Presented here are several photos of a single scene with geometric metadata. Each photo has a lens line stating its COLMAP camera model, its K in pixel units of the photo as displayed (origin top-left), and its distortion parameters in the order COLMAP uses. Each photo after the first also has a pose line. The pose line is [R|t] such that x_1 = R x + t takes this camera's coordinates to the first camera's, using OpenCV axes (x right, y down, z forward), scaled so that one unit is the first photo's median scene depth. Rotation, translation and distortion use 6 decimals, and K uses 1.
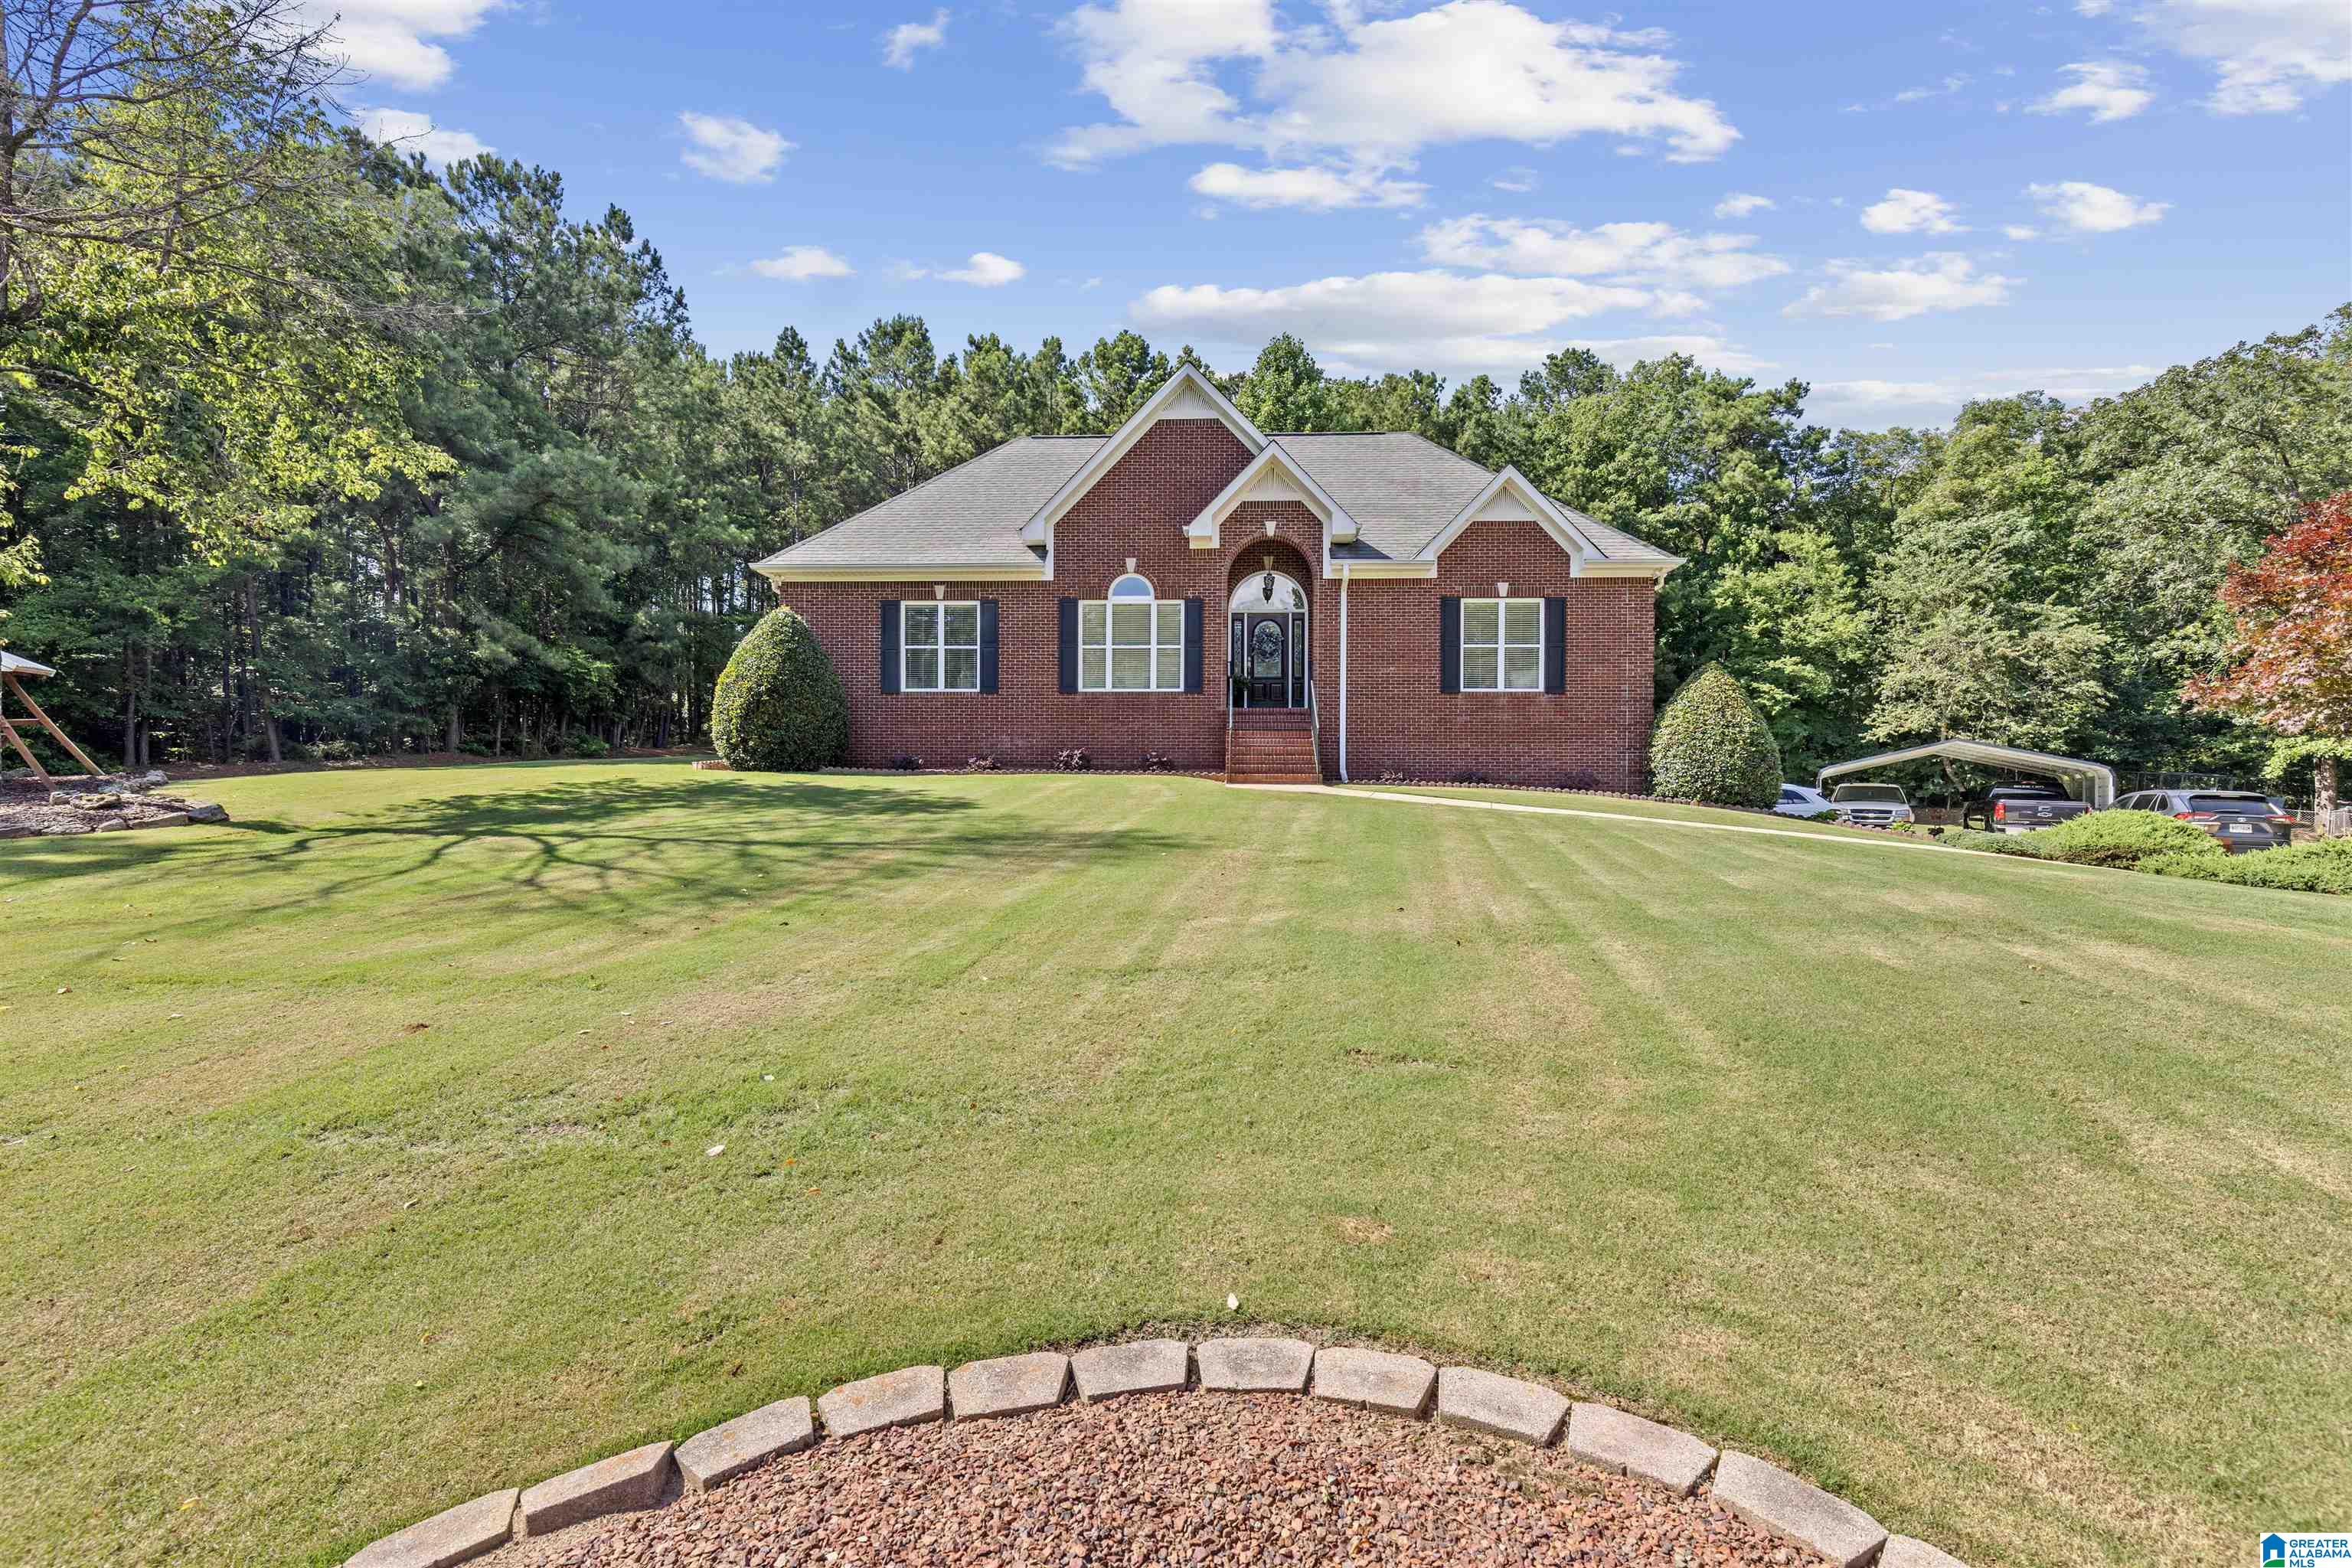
lens RADIAL K [[1057.1, 0, 1176.0], [0, 1057.1, 784.0], [0, 0, 1]] dist [0.001765, 0.000298]
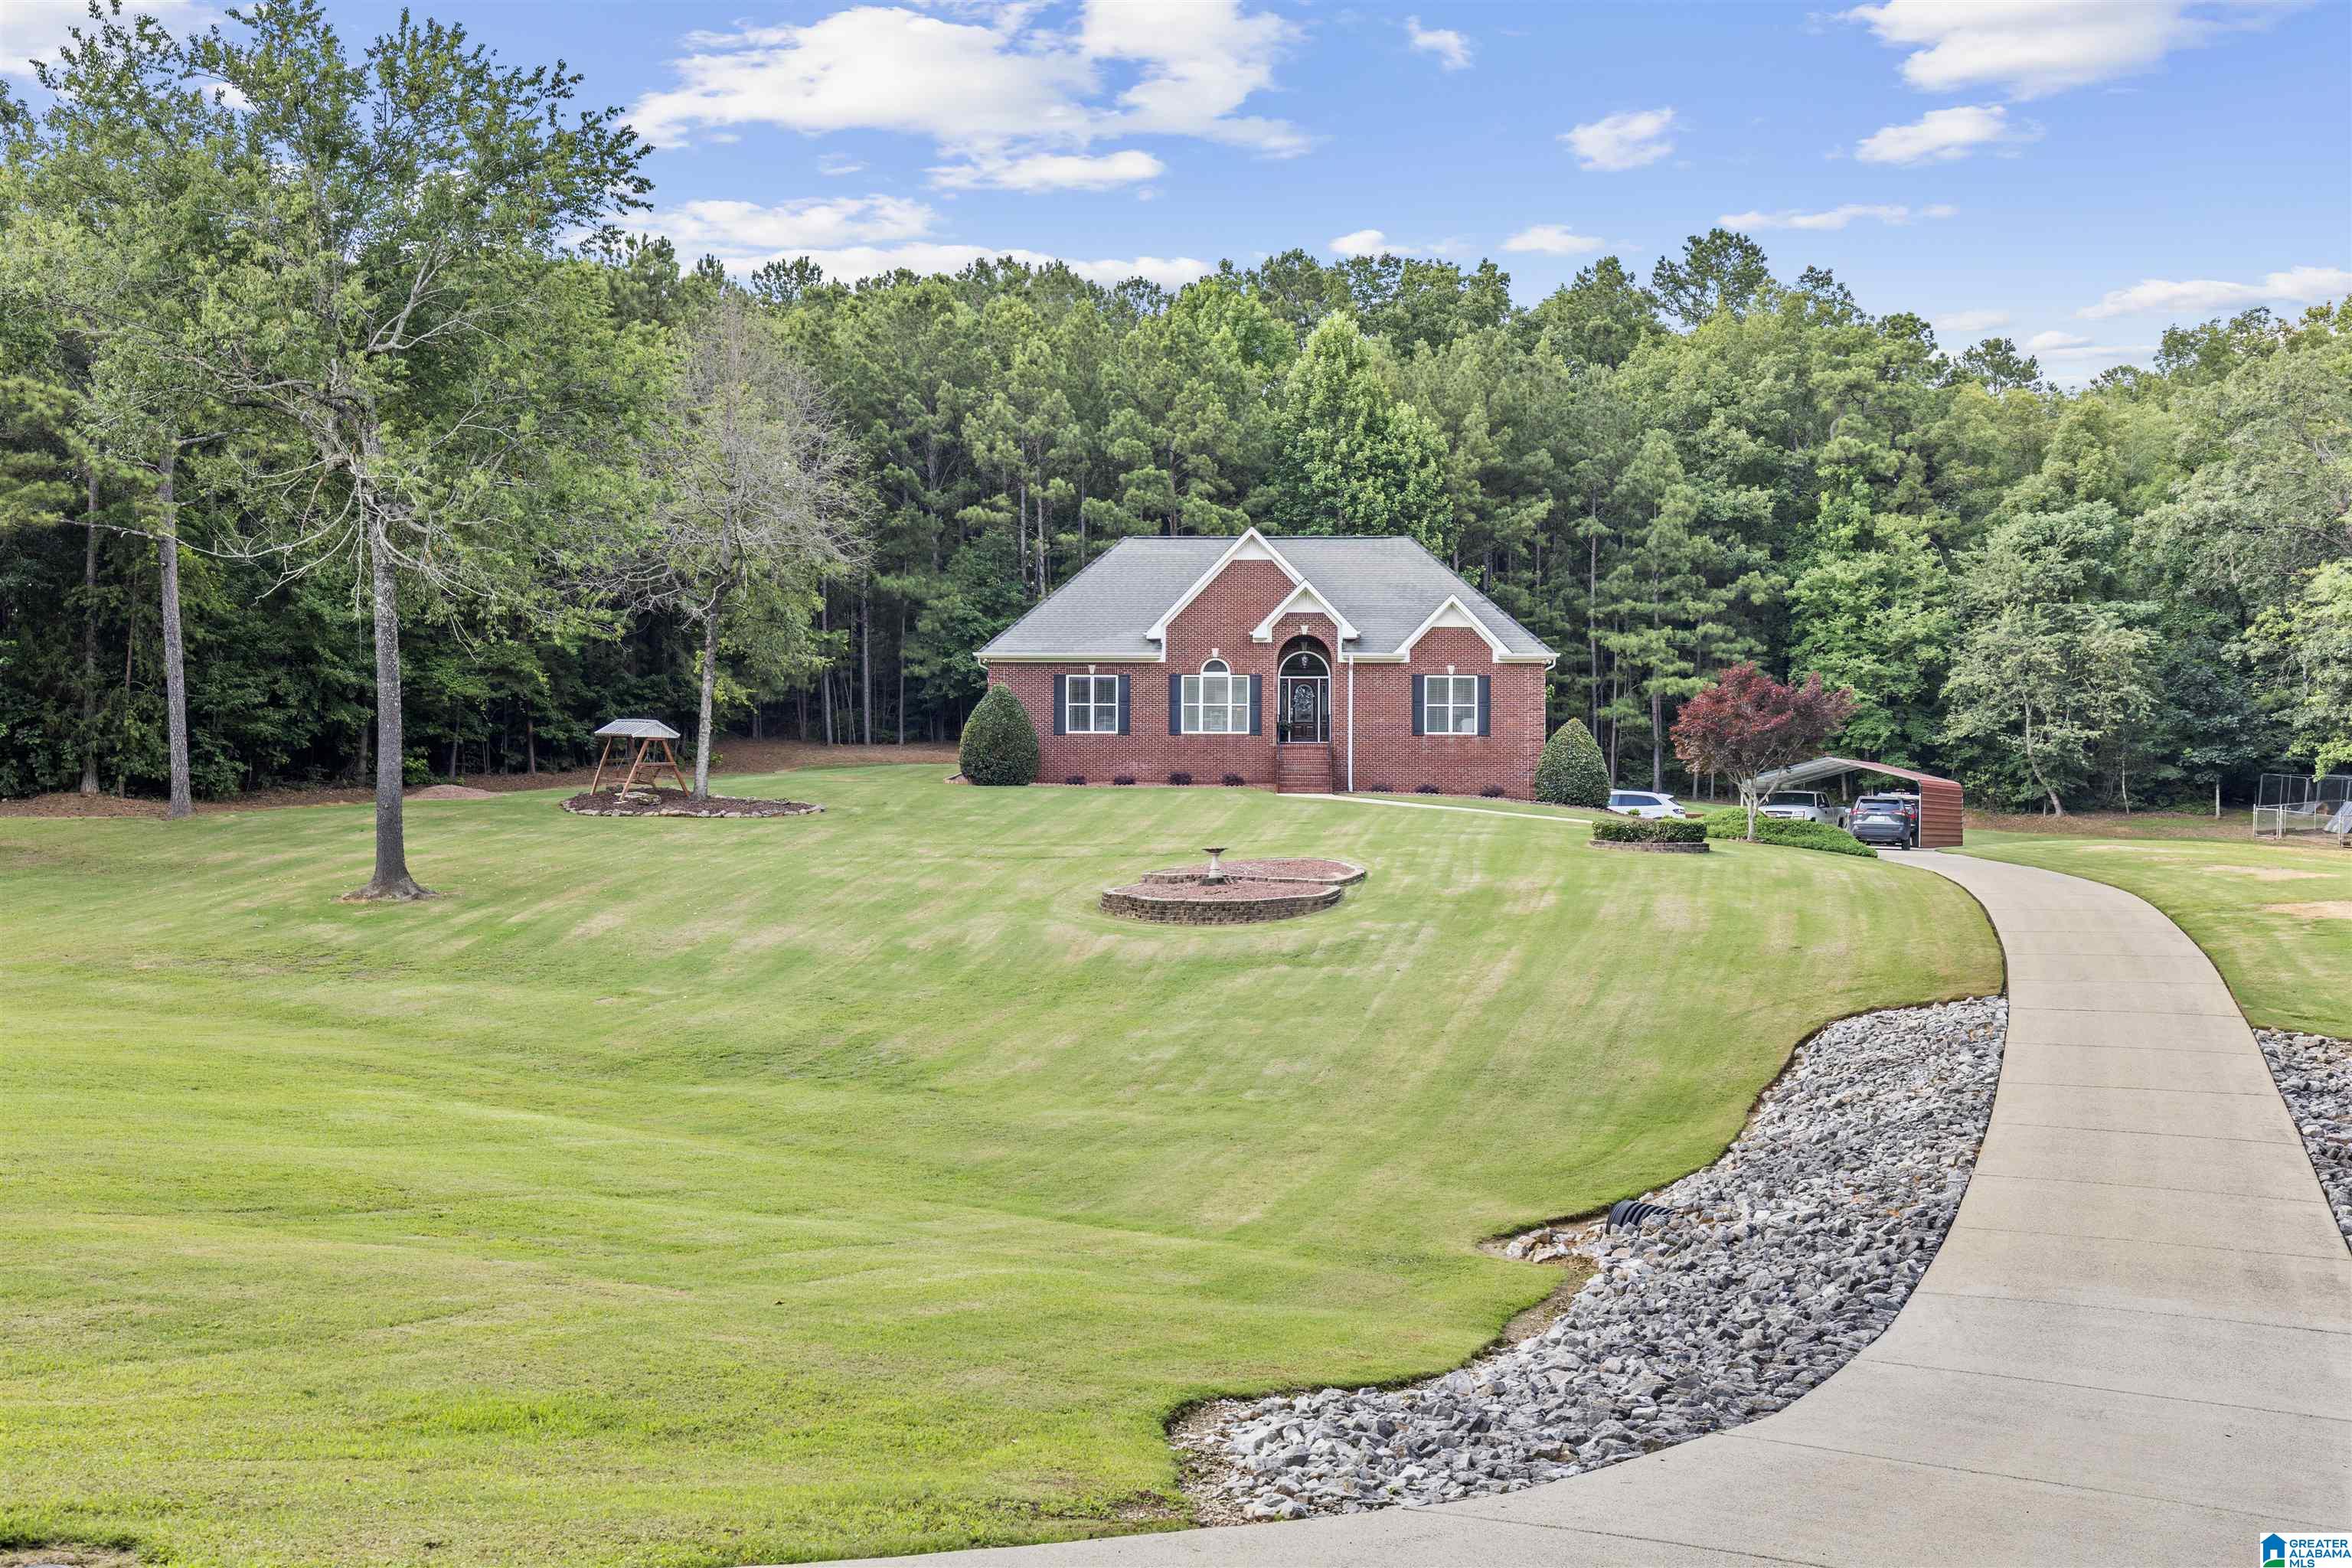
lens RADIAL K [[2391.8, 0, 1176.0], [0, 2391.8, 784.0], [0, 0, 1]] dist [-0.004493, -0.001359]
pose [[0.999998, 0.000958, 0.001963, -0.107100], [-0.000971, 0.999978, 0.006612, -0.035713], [-0.001957, -0.006614, 0.999976, -2.535179]]
